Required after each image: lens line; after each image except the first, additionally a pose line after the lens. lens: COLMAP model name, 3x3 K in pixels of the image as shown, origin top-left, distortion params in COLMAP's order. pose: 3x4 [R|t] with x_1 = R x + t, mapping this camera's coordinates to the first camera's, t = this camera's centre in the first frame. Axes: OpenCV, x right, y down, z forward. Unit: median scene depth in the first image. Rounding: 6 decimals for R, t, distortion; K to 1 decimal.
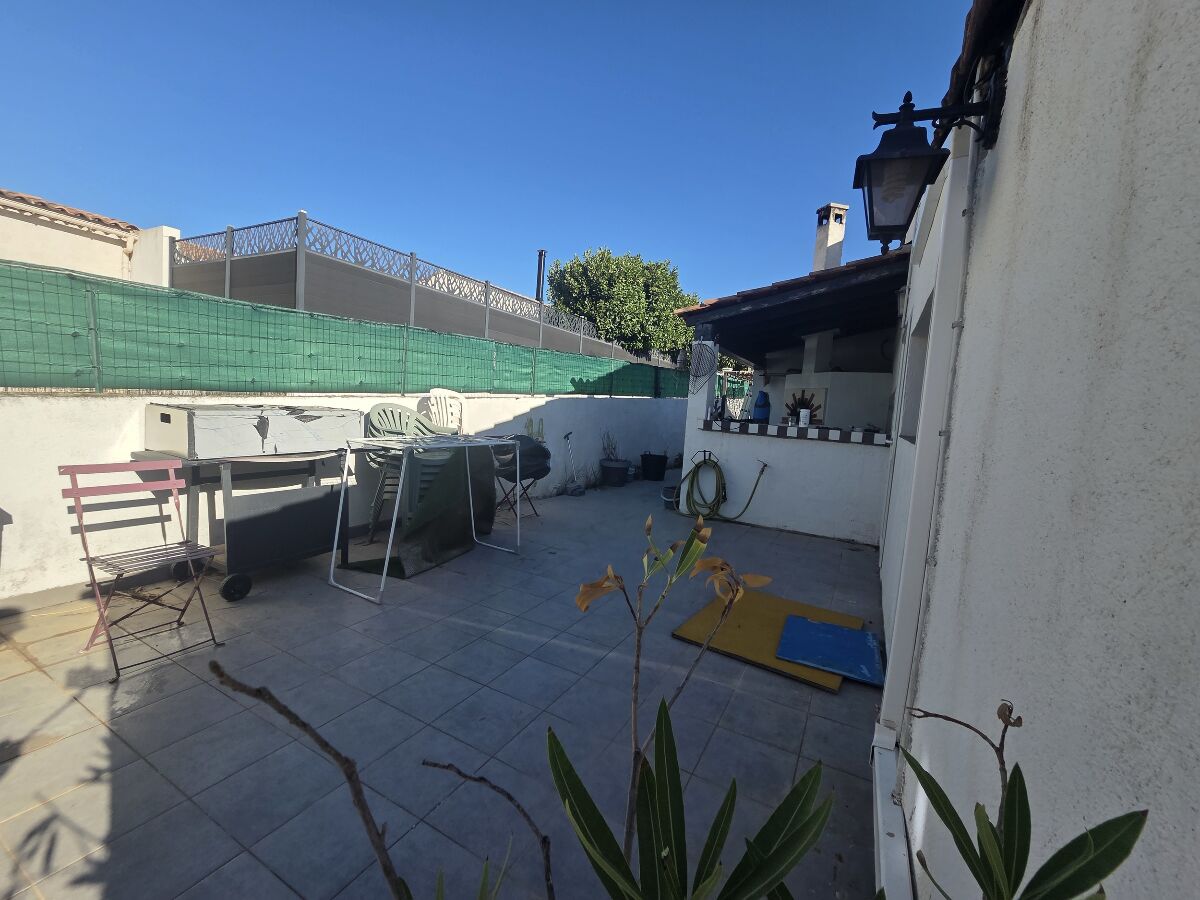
lens RADIAL K [[499.8, 0, 600.6], [0, 499.8, 444.8], [0, 0, 1]] dist [-0.000999, -0.000783]
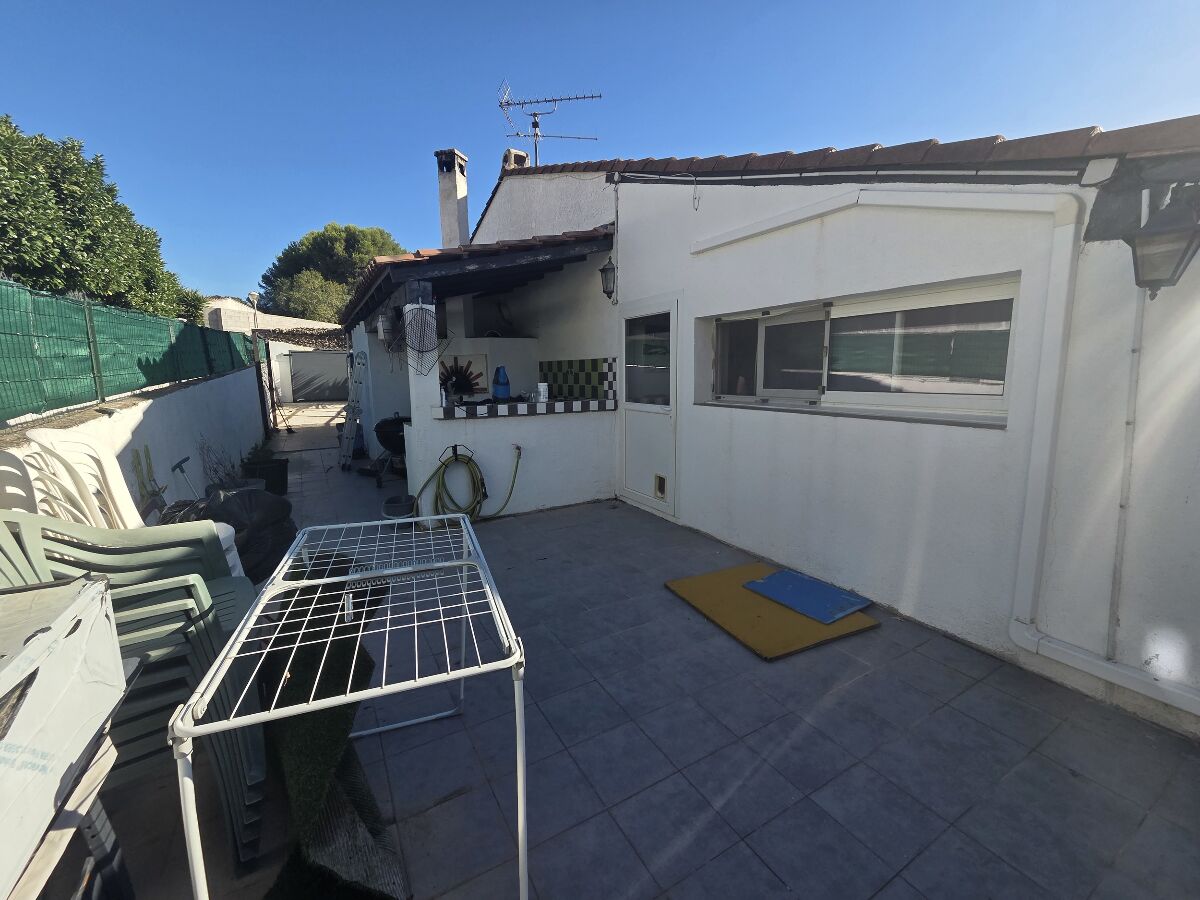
lens RADIAL K [[499.8, 0, 600.6], [0, 499.8, 444.8], [0, 0, 1]] dist [-0.000999, -0.000783]
pose [[0.509924, -0.199423, 0.836784, -0.307533], [0.113318, 0.979852, 0.164465, -0.084353], [-0.852723, 0.010958, 0.522249, 0.340270]]
